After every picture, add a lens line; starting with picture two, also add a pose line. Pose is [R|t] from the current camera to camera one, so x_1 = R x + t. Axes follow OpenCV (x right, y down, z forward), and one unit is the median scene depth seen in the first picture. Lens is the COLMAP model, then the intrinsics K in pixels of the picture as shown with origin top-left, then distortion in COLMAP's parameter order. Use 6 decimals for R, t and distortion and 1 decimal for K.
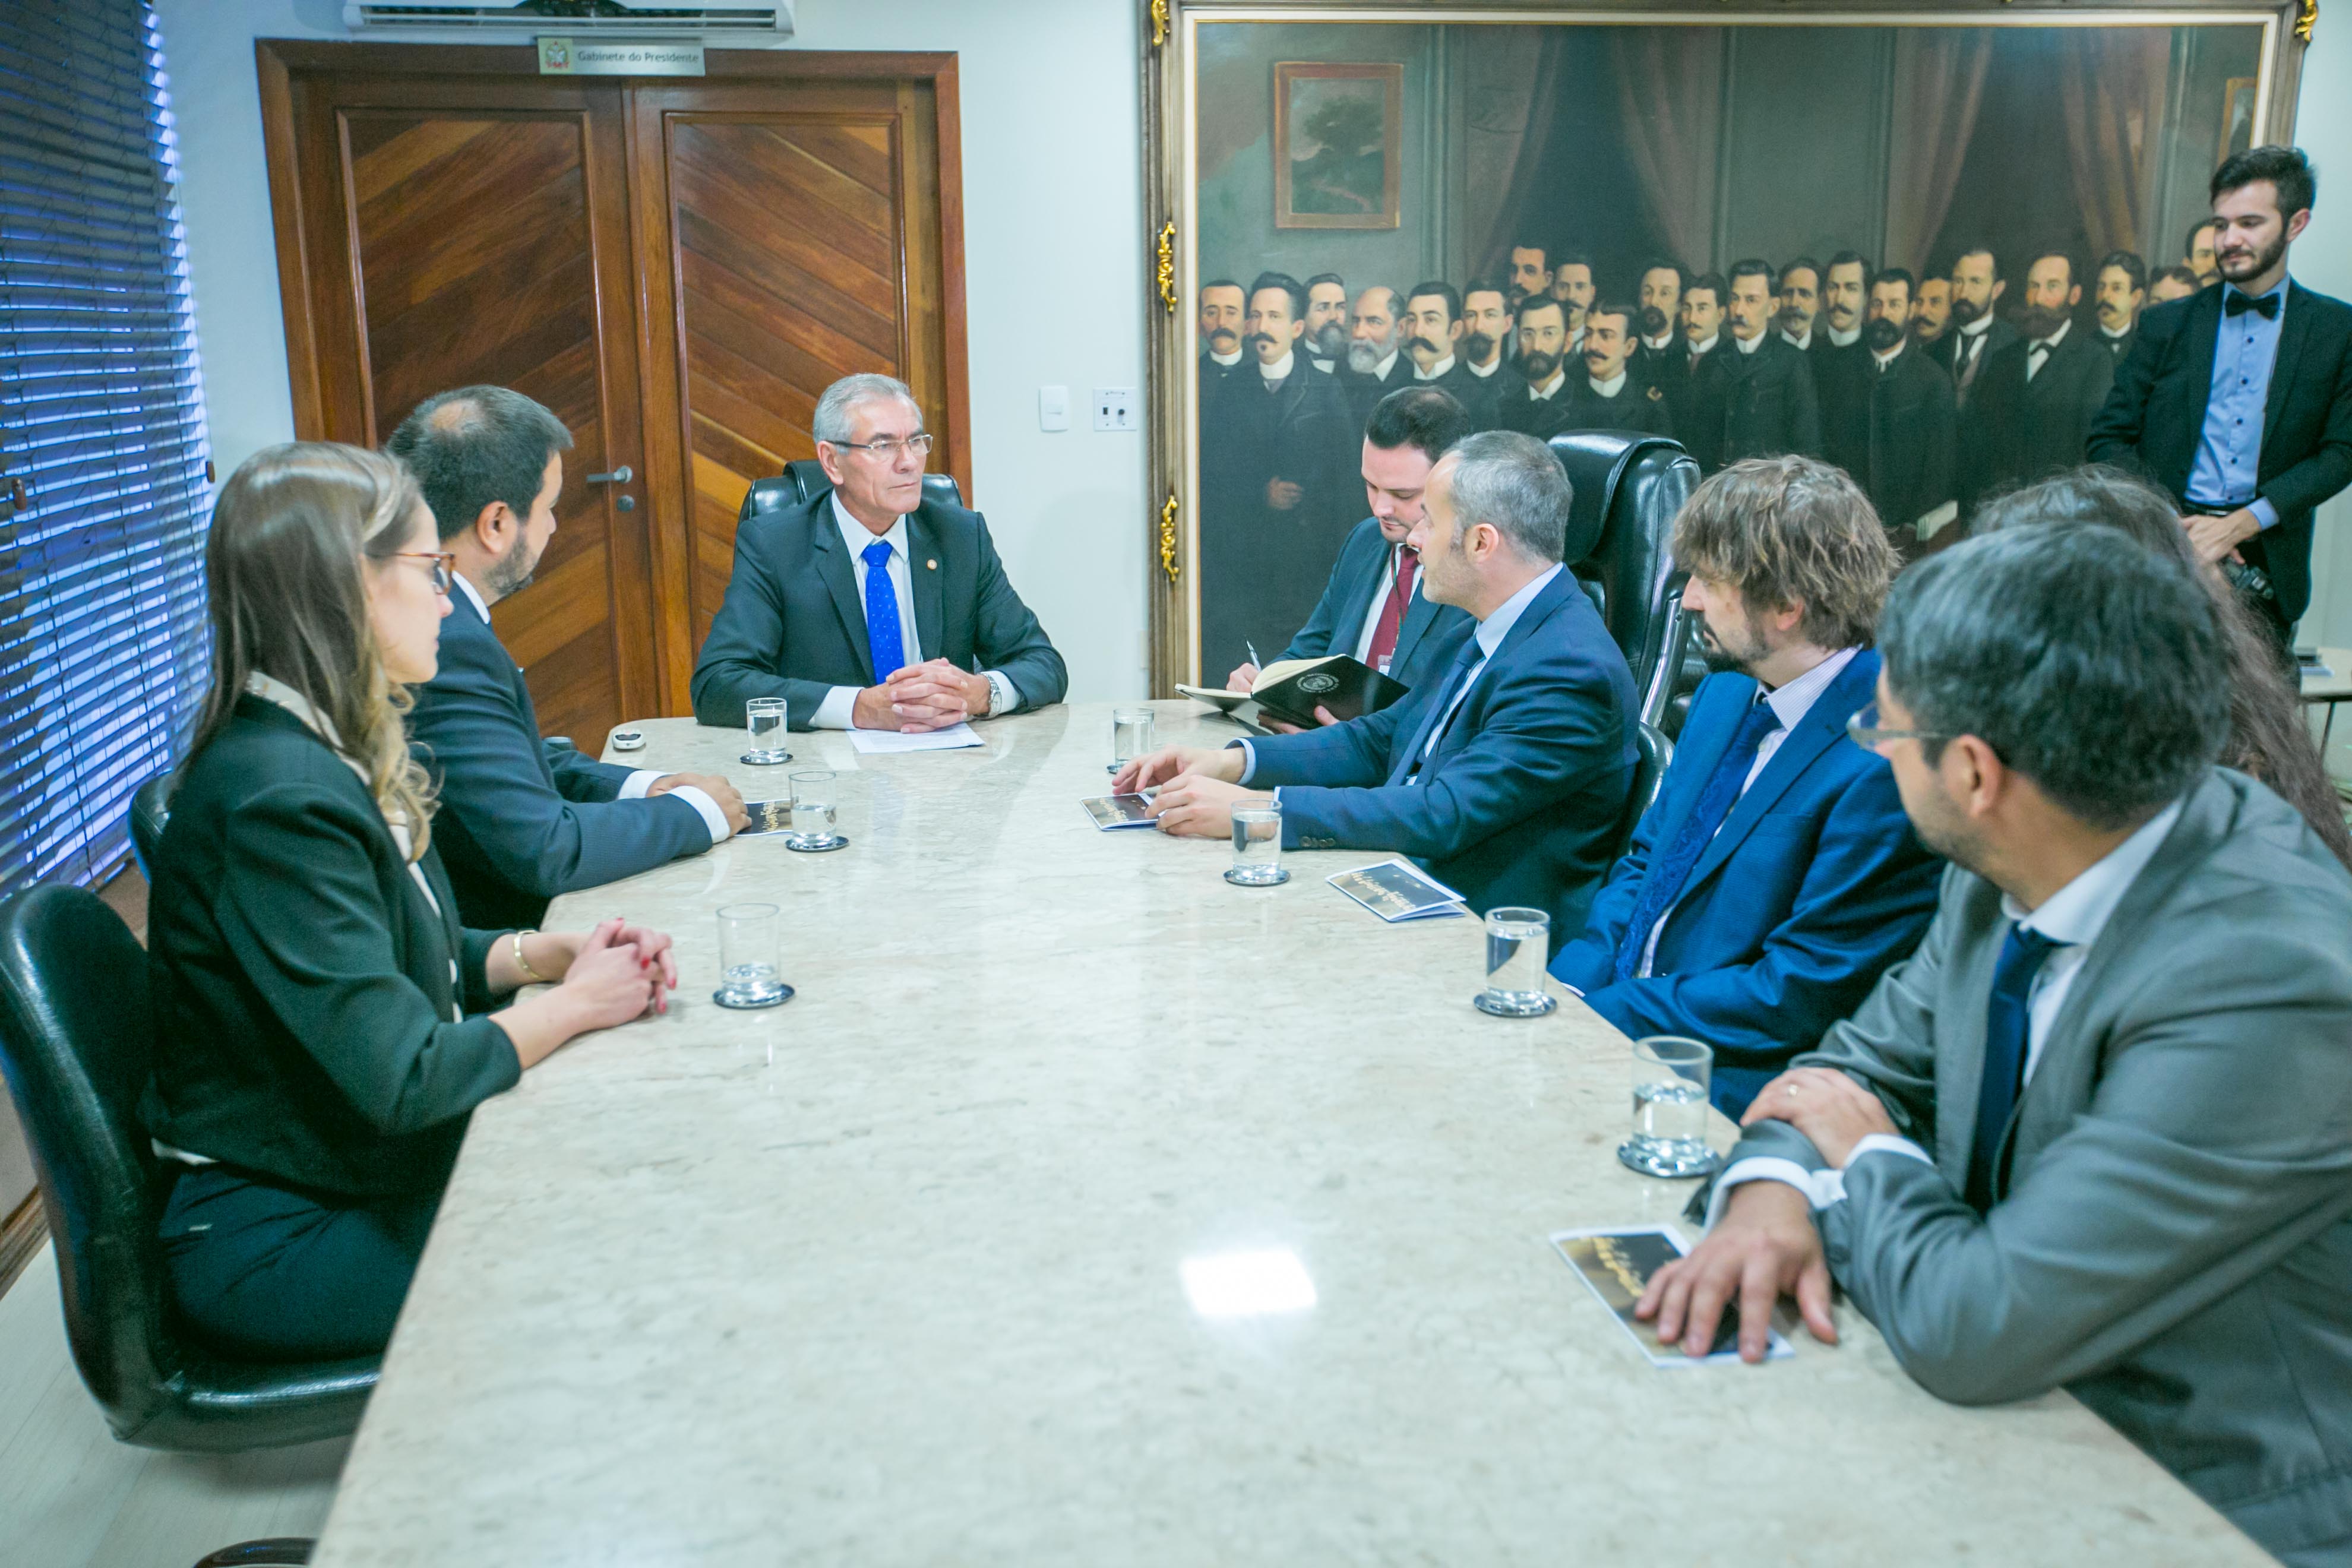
lens RADIAL K [[2208.1, 0, 1173.7], [0, 2208.1, 780.2], [0, 0, 1]] dist [-0.000073, 0.131984]
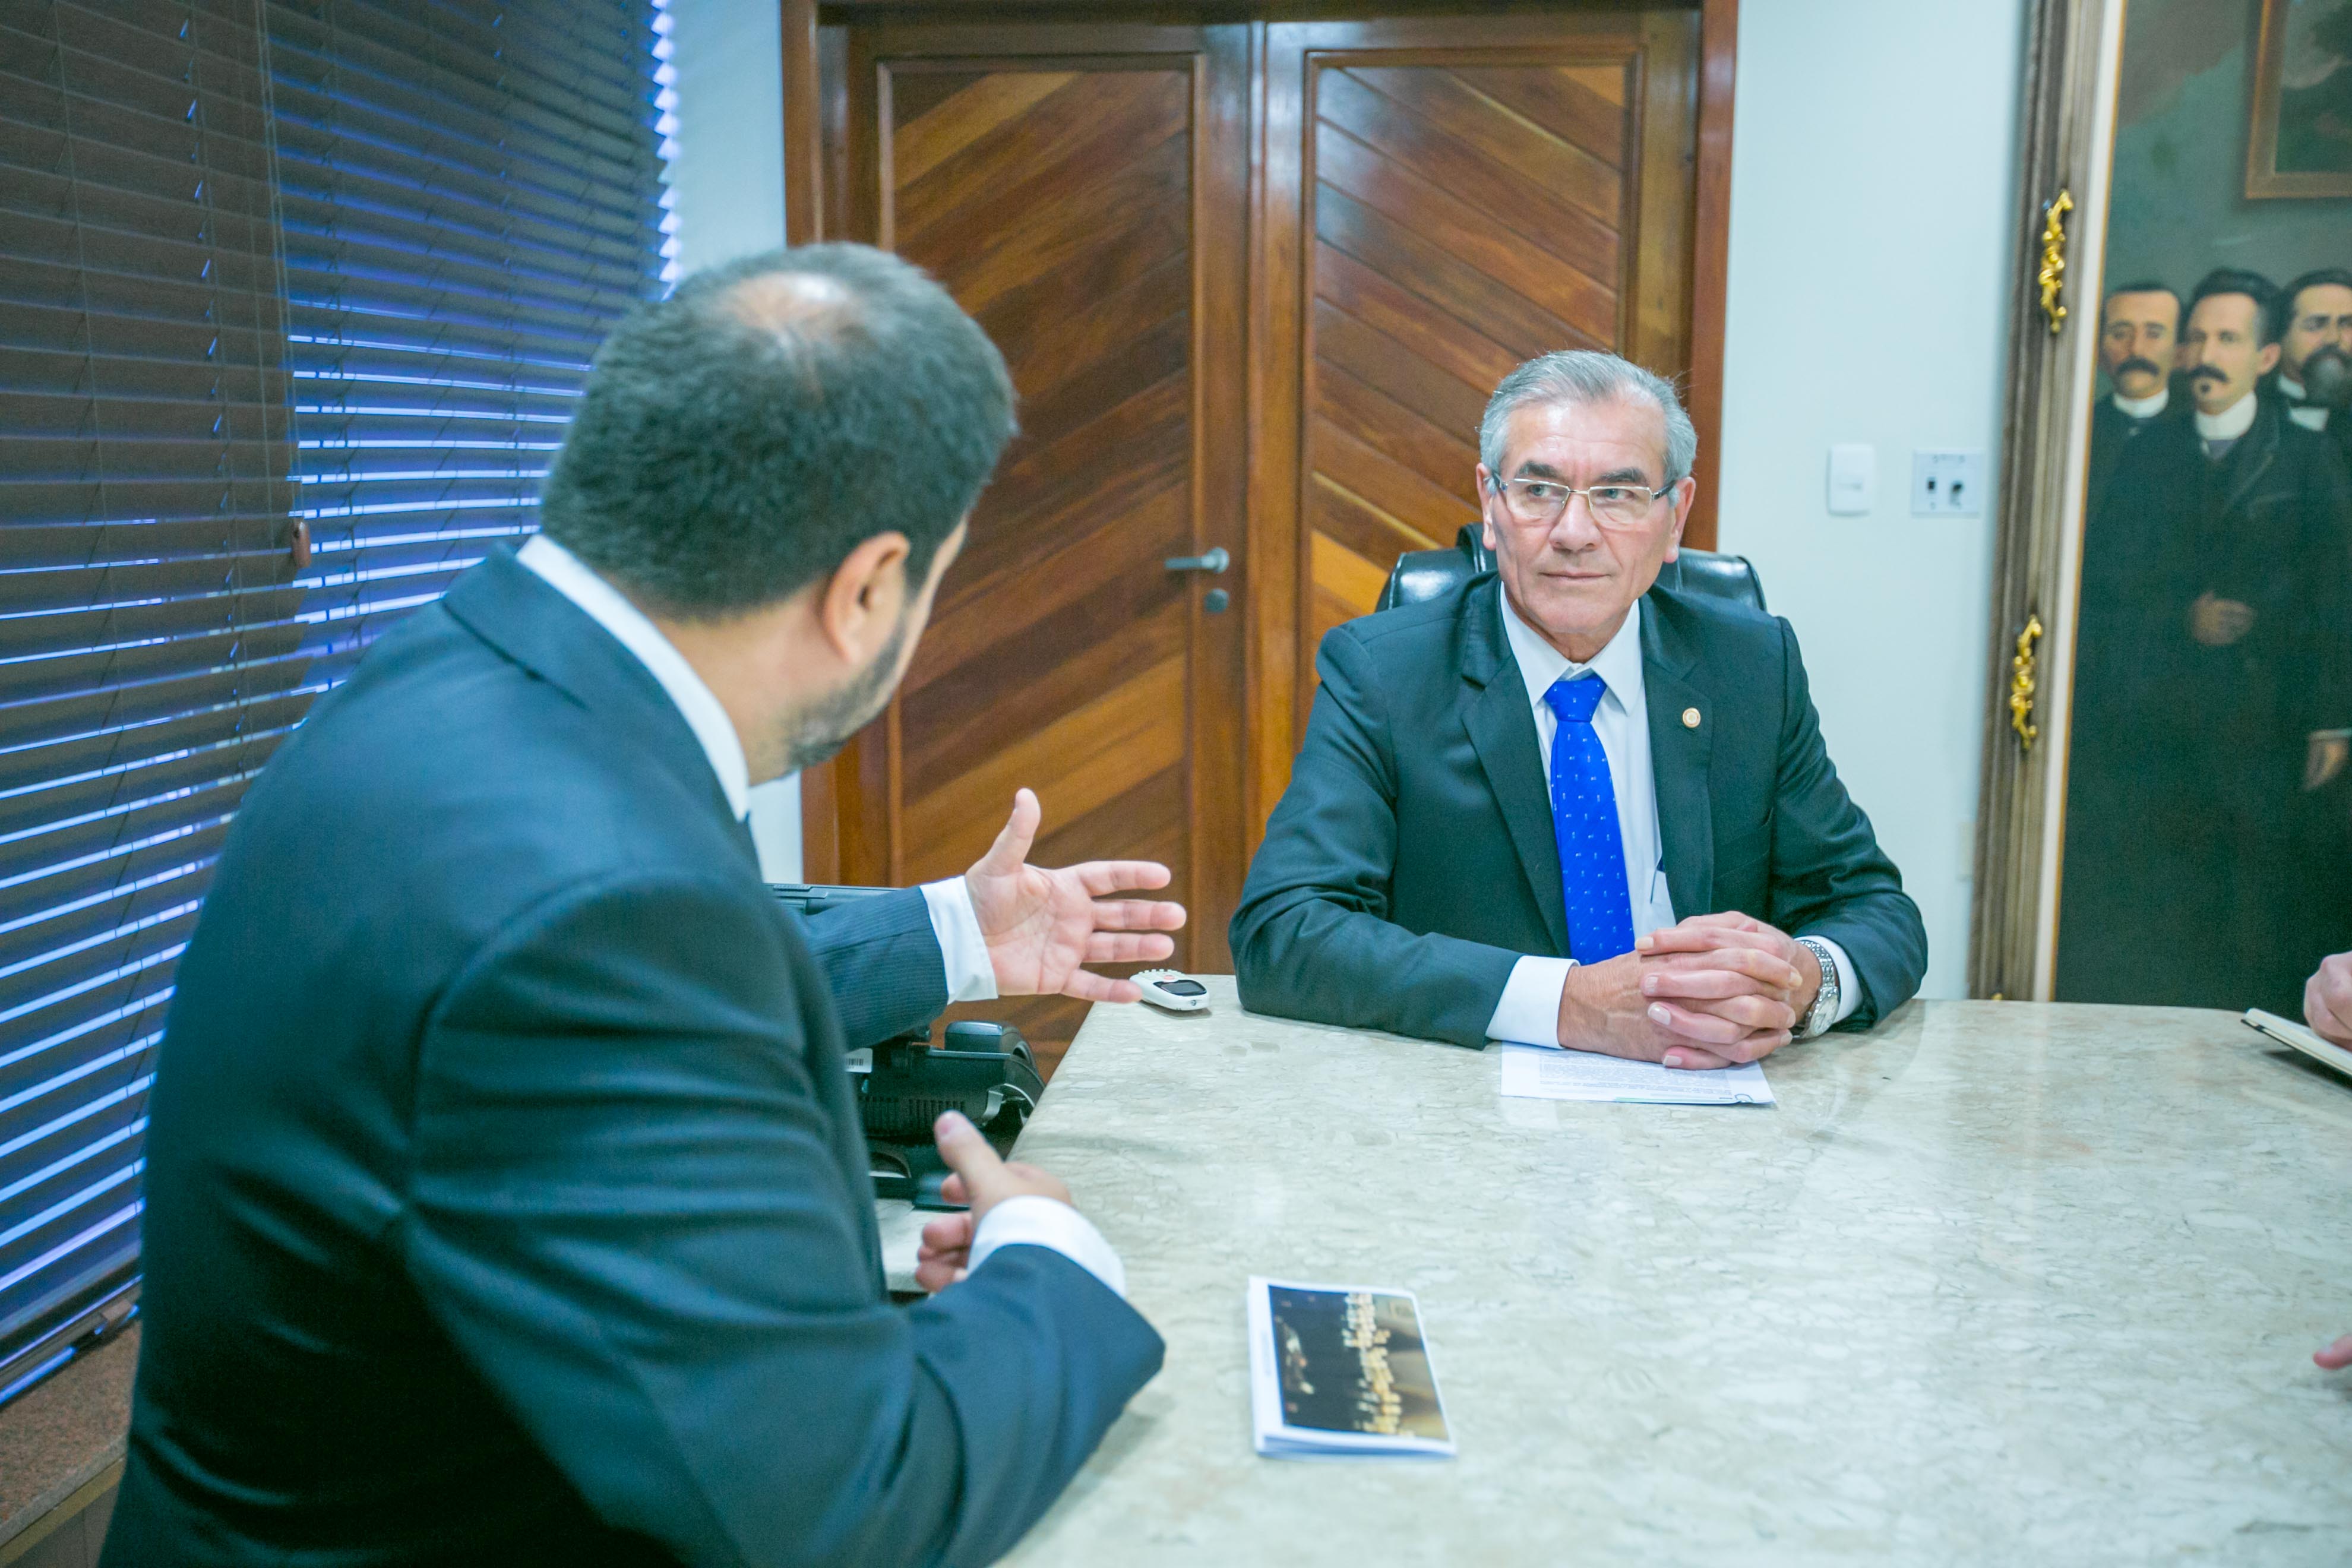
lens RADIAL K [[2208.1, 0, 1173.7], [0, 2208.1, 780.2], [0, 0, 1]] dist [-0.000073, 0.131984]
pose [[0.958183, 0.055854, -0.280653, -0.057167], [-0.072150, 0.996235, -0.048061, -0.031858], [0.276912, 0.066300, 0.958605, 0.312482]]
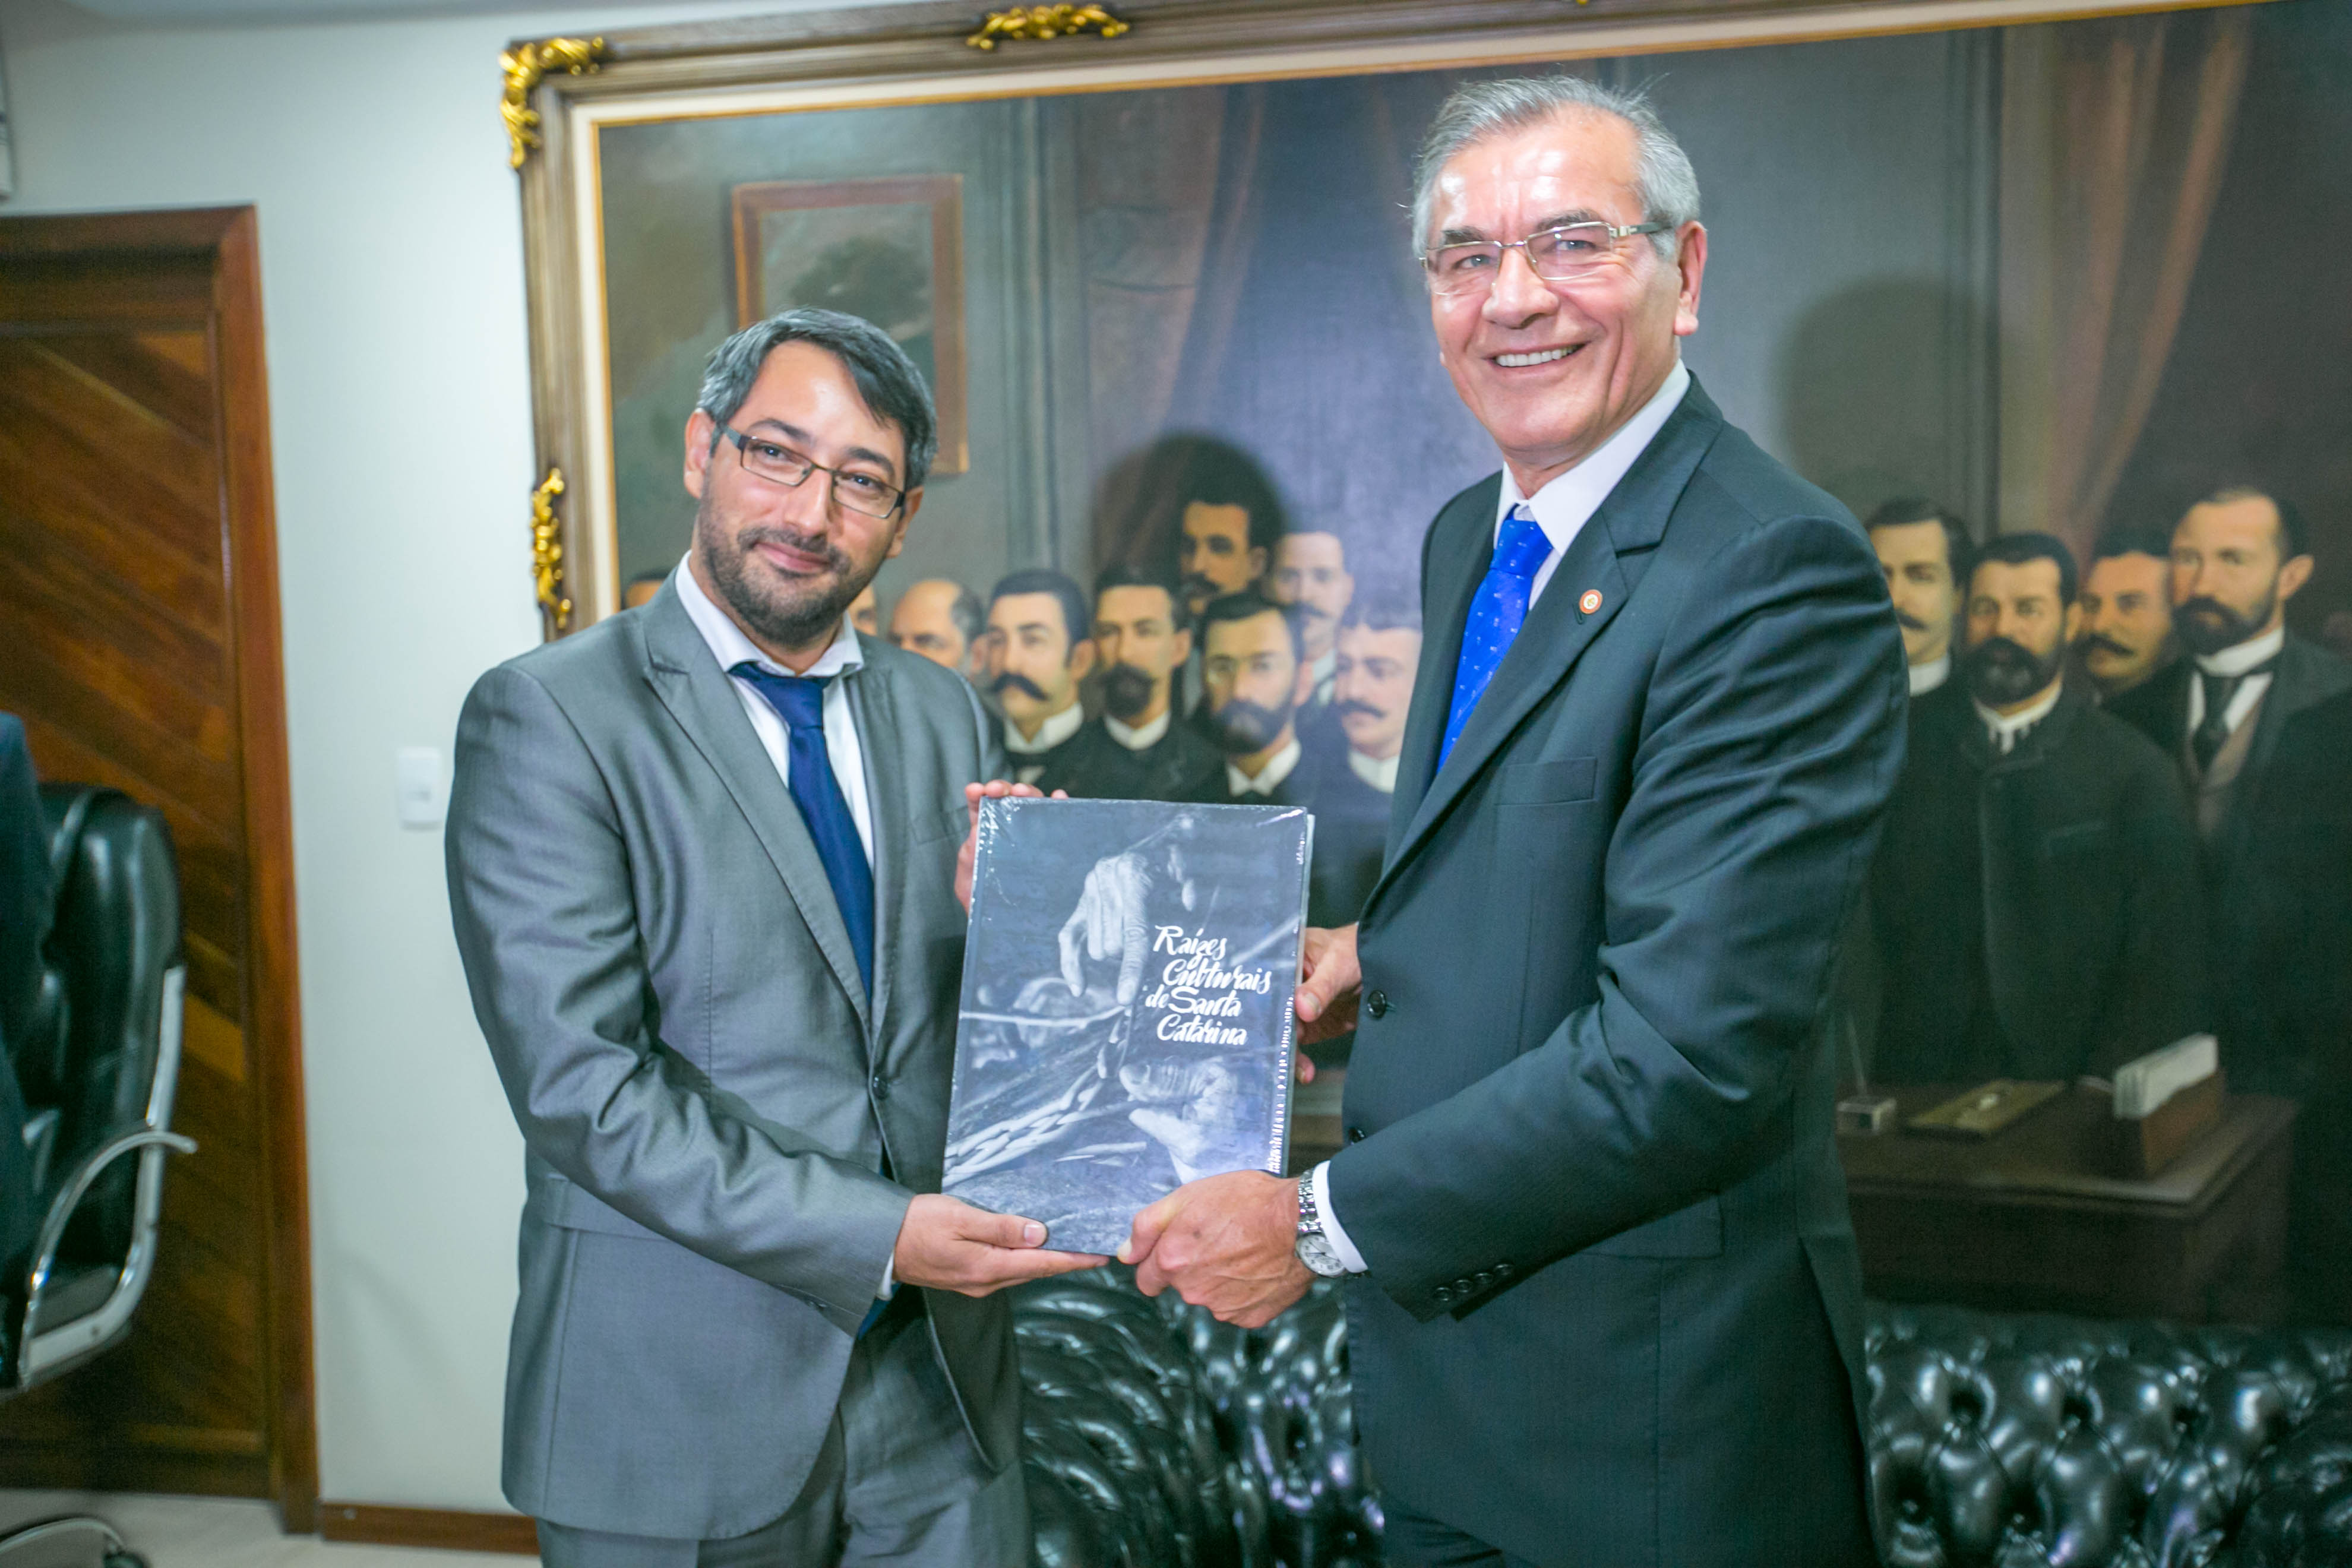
lens RADIAL K [[2196.1, 0, 1178.9], [0, 2196.1, 786.0], [0, 0, 1]] dist [0.001633, 0.127142]
pose [[0.921622, 0.028546, -0.387037, 0.356349], [-0.074049, 0.991904, -0.103169, -0.122905], [0.380958, 0.123742, 0.916274, 0.538861]]
